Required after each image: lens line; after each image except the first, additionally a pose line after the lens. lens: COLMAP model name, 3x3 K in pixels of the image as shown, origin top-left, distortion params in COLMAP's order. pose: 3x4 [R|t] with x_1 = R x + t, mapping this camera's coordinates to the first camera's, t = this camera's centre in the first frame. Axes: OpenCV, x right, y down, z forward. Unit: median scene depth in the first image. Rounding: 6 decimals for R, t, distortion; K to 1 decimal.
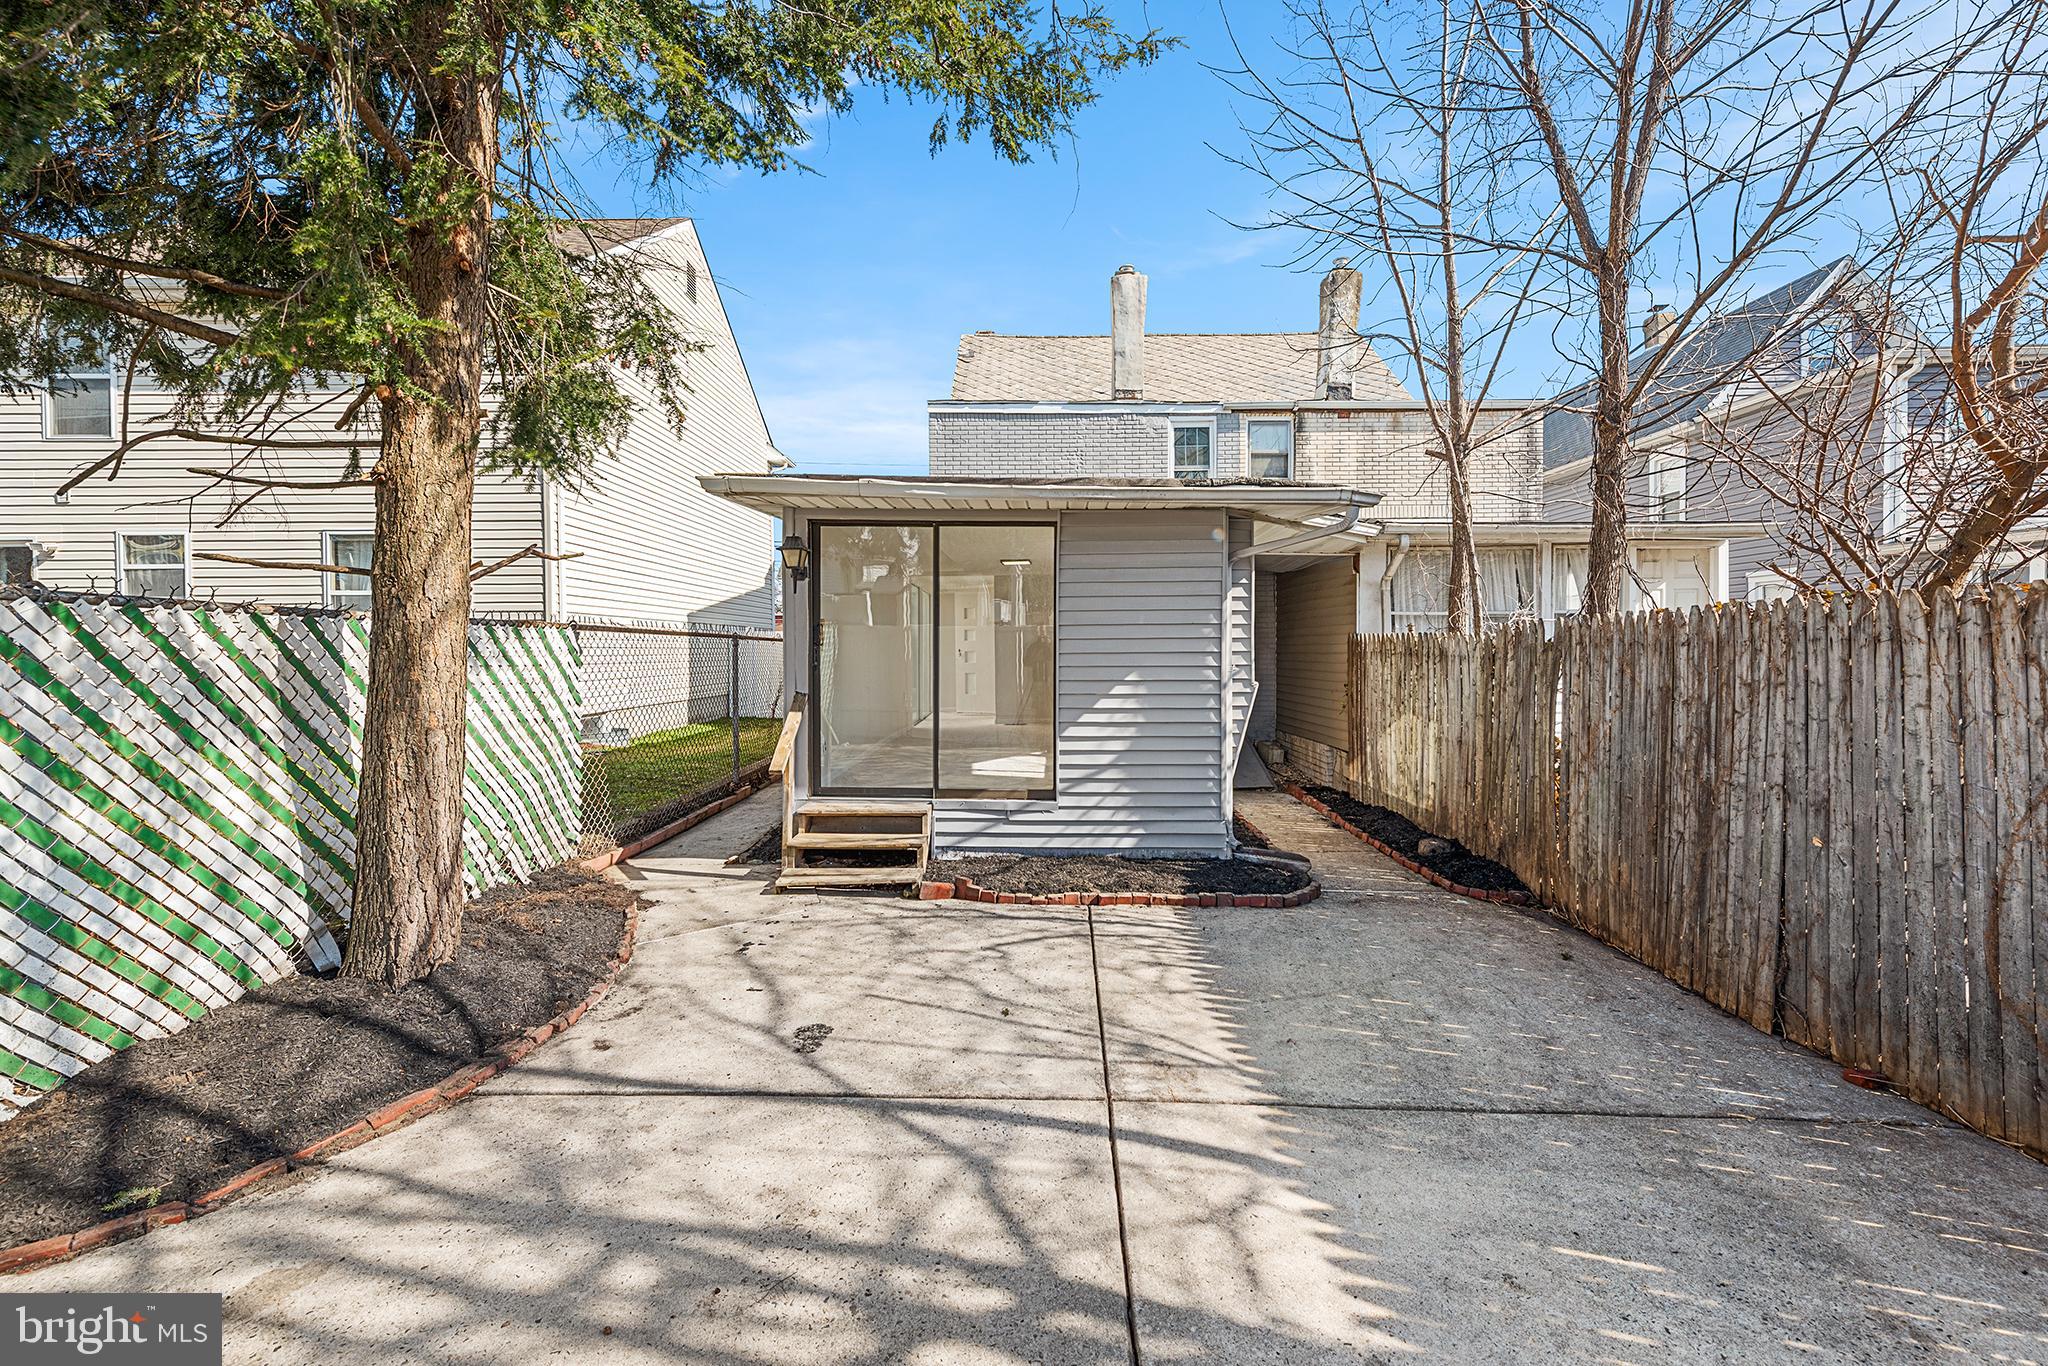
lens RADIAL K [[821.9, 0, 1070.3], [0, 821.9, 671.6], [0, 0, 1]] dist [0.009883, -0.003073]
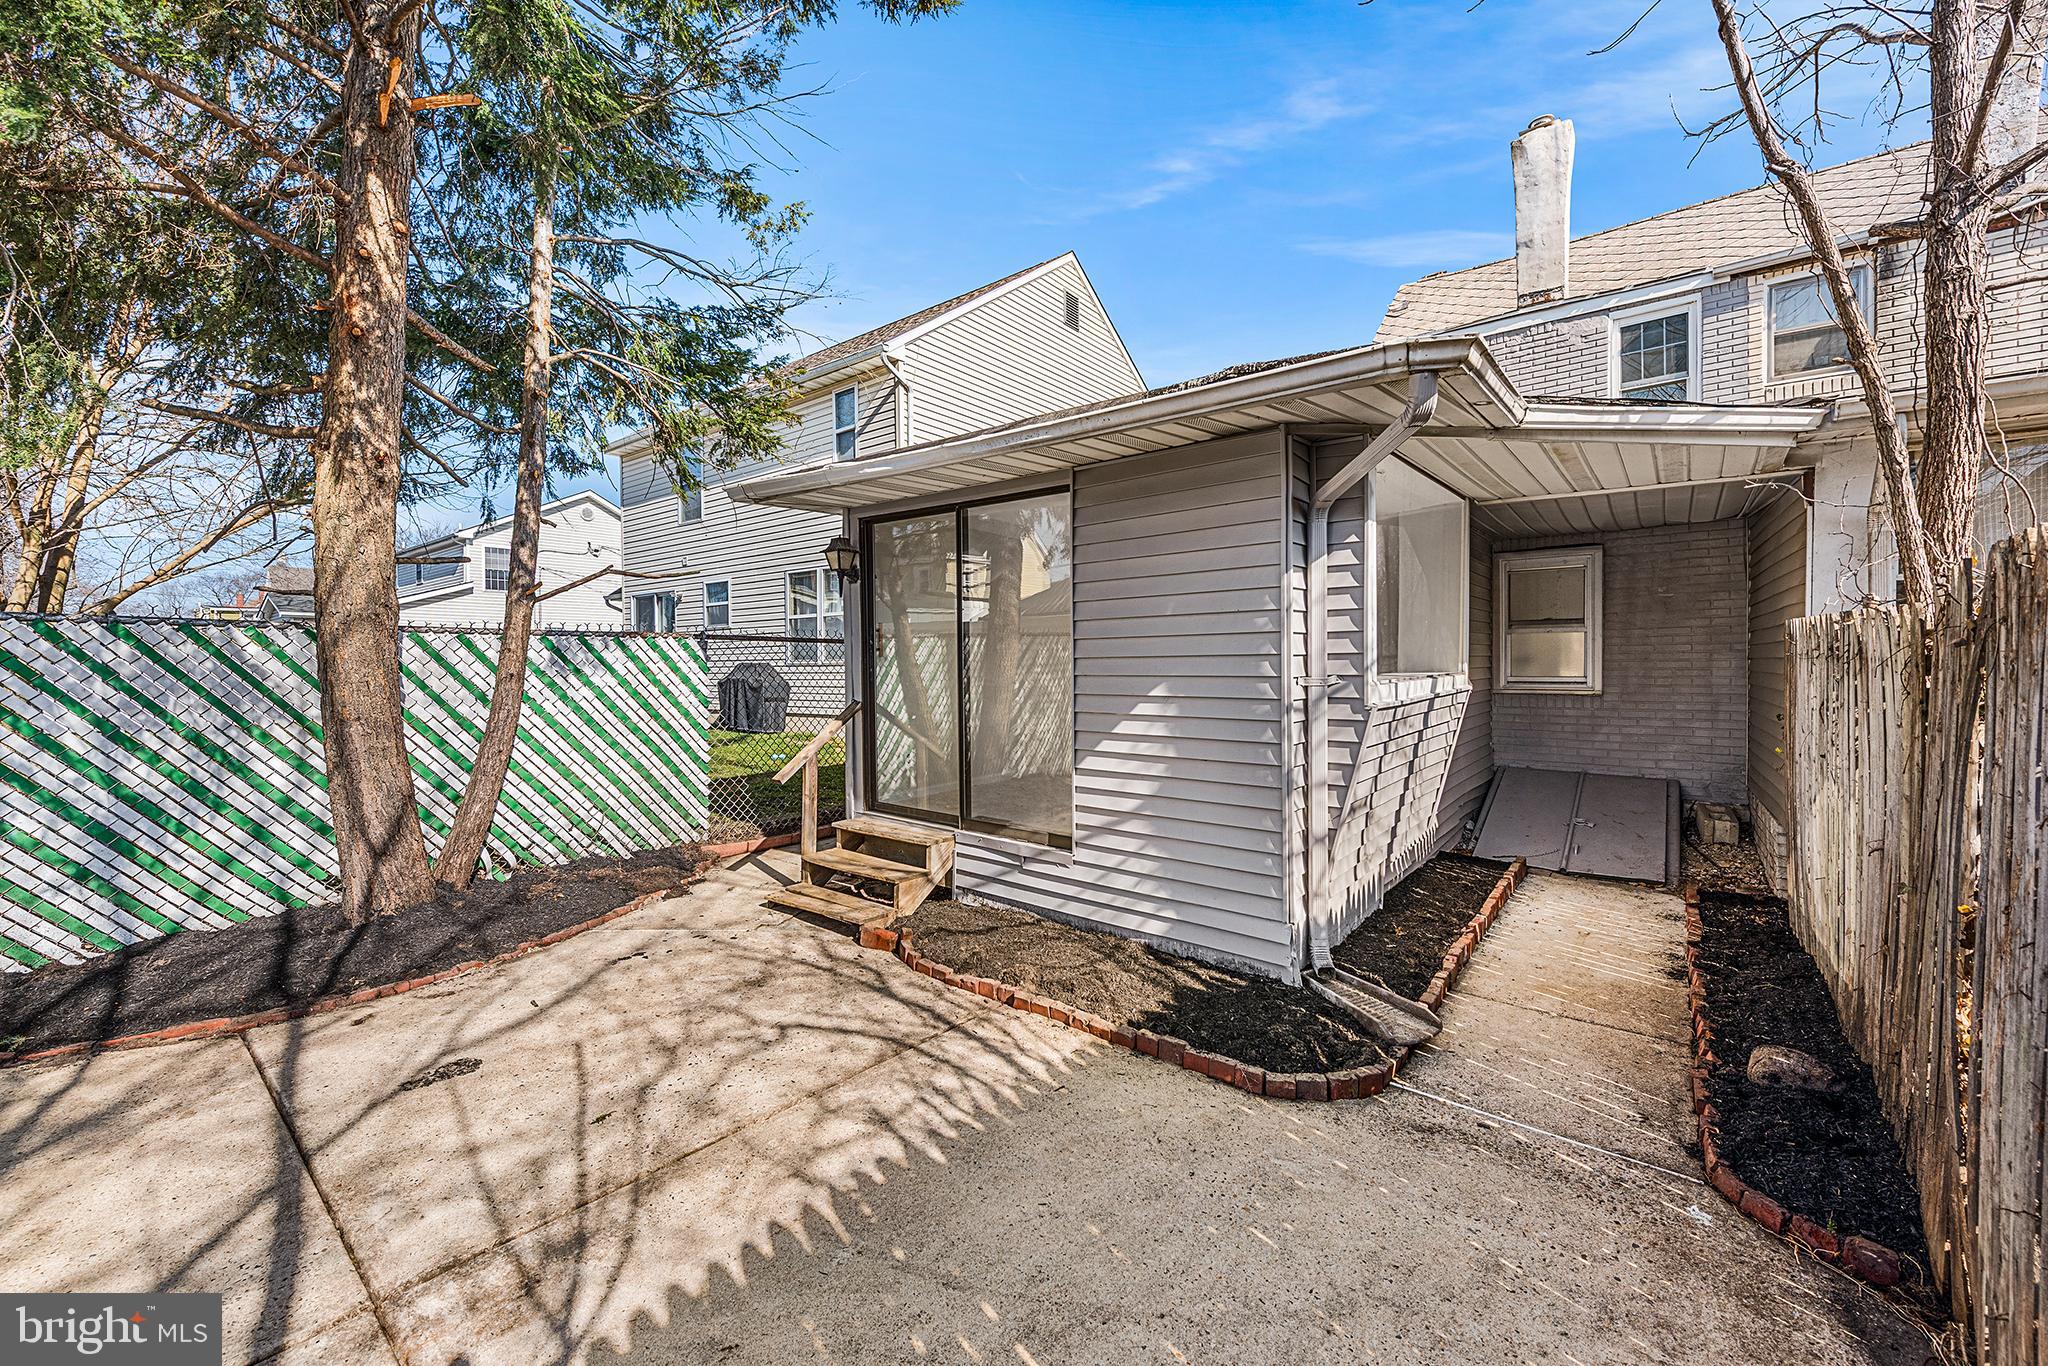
lens RADIAL K [[821.9, 0, 1025.6], [0, 821.9, 679.4], [0, 0, 1]] dist [0.009883, -0.003073]
pose [[0.774279, 0.010711, -0.632754, 0.714963], [-0.012256, 0.999923, 0.001929, -0.005930], [0.632726, 0.006261, 0.774351, 0.644926]]
